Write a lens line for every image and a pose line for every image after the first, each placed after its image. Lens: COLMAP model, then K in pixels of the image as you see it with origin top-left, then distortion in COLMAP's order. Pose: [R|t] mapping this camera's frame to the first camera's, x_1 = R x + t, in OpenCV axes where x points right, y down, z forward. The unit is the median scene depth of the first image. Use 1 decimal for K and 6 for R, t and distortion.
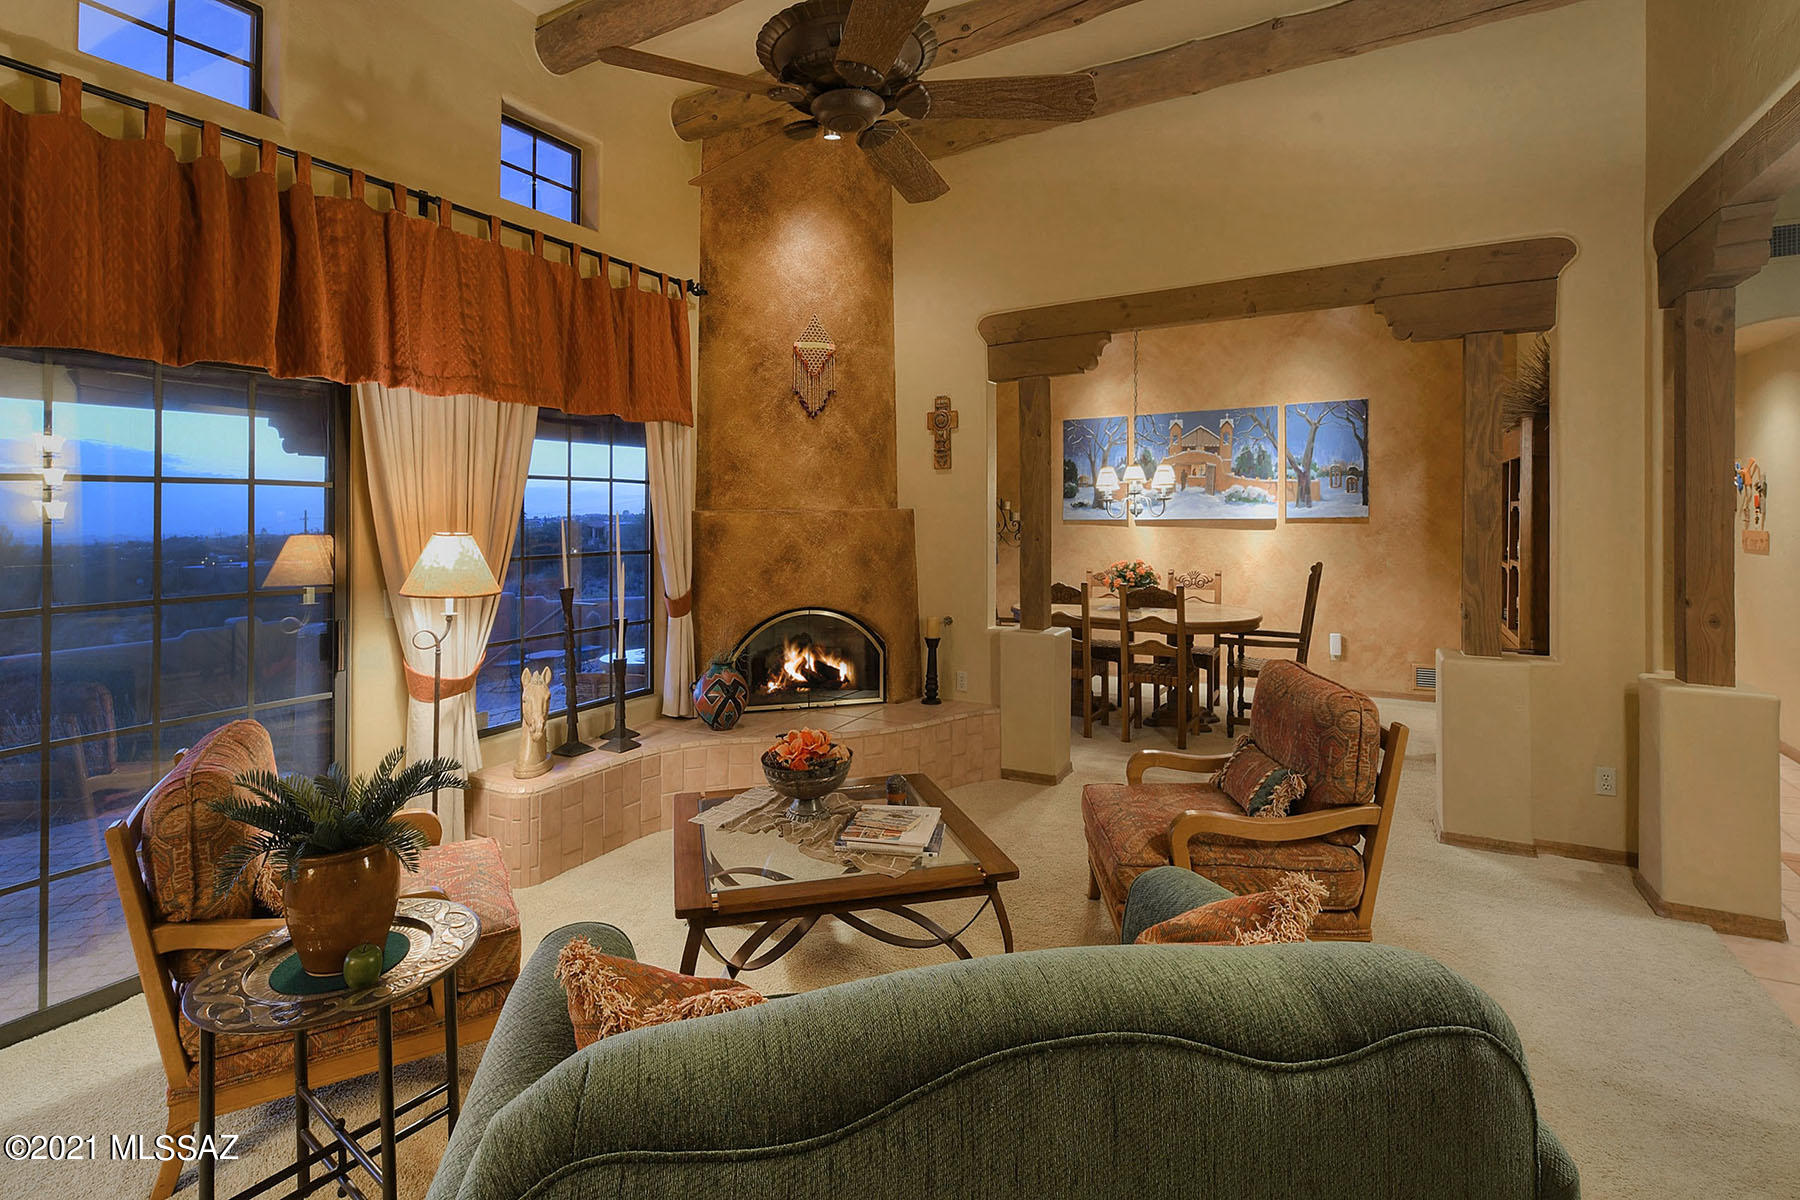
lens RADIAL K [[867.0, 0, 932.9], [0, 867.0, 529.9], [0, 0, 1]] dist [-0.001621, -0.000285]
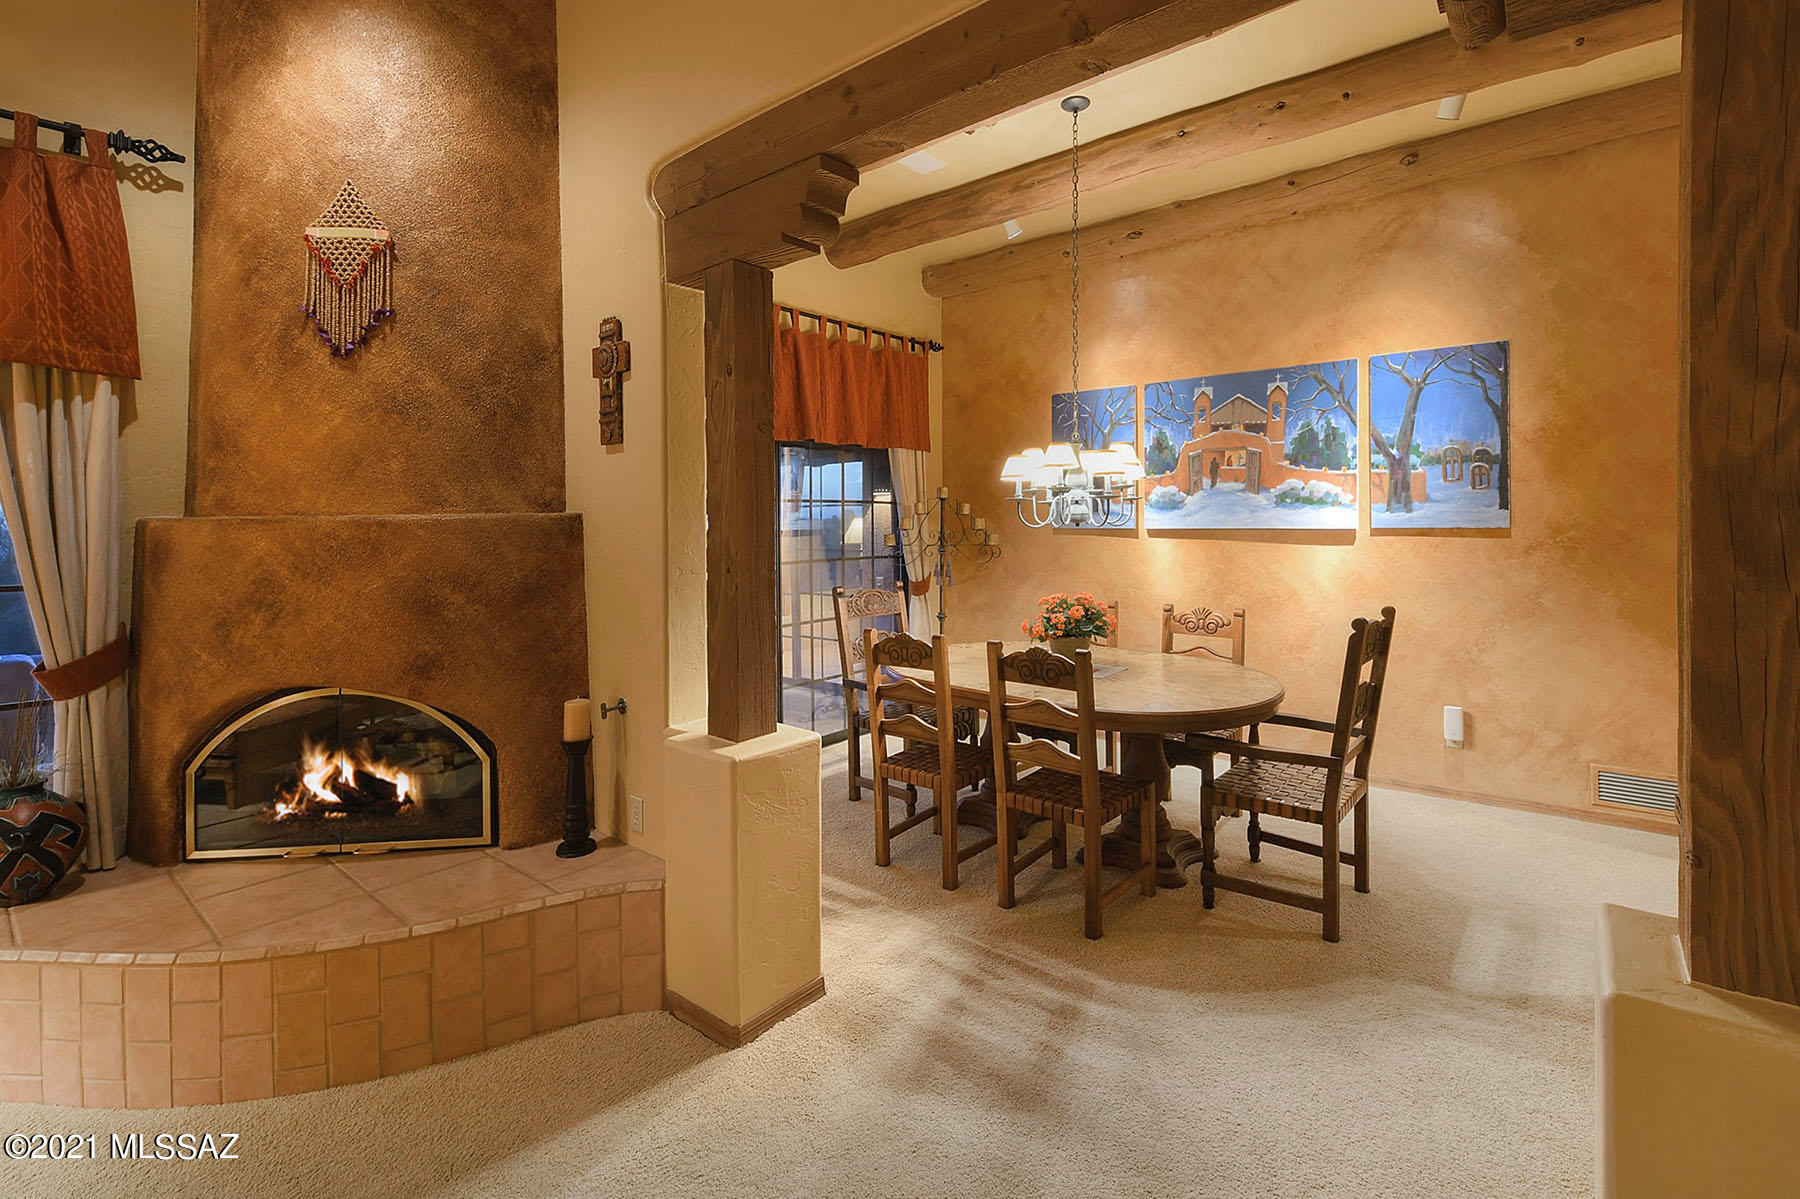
lens RADIAL K [[788.0, 0, 906.8], [0, 788.0, 528.0], [0, 0, 1]] dist [-0.014330, -0.000608]
pose [[0.971088, 0.007772, -0.238596, 0.238984], [-0.008594, 0.999960, -0.002407, -0.010991], [0.238568, 0.004388, 0.971116, 0.387278]]
